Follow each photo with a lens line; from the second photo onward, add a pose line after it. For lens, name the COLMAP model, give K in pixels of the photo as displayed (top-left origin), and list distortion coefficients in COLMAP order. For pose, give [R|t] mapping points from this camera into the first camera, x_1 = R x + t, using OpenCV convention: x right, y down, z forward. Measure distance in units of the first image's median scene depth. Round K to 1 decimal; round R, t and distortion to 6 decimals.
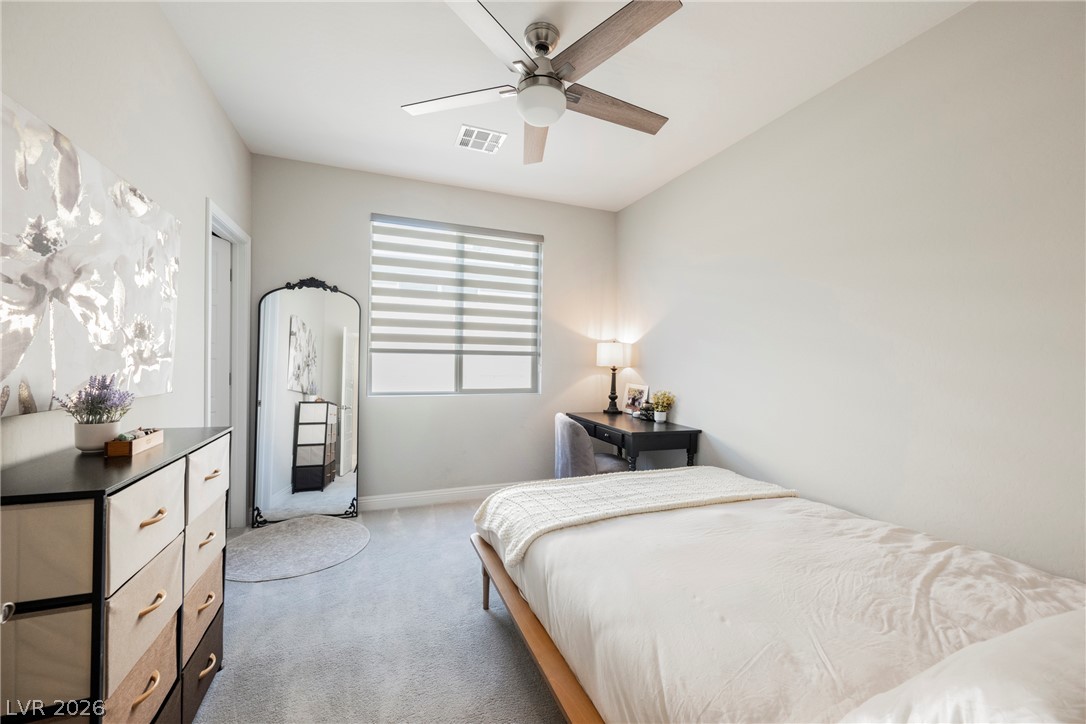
lens RADIAL K [[429.9, 0, 543.0], [0, 429.9, 362.0], [0, 0, 1]] dist [-0.000168, -0.000026]
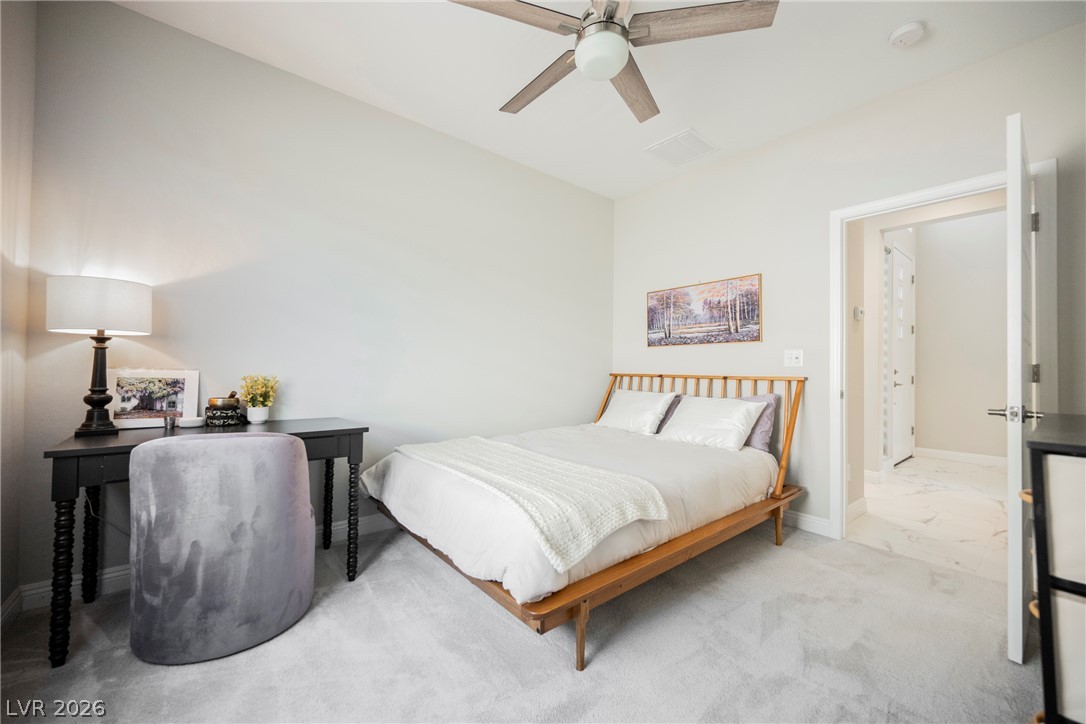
lens RADIAL K [[429.9, 0, 543.0], [0, 429.9, 362.0], [0, 0, 1]] dist [-0.000168, -0.000026]
pose [[-0.305633, -0.005624, 0.952133, -0.428898], [-0.011950, 0.999926, 0.002070, 0.035800], [-0.952074, -0.010745, -0.305678, 0.699051]]
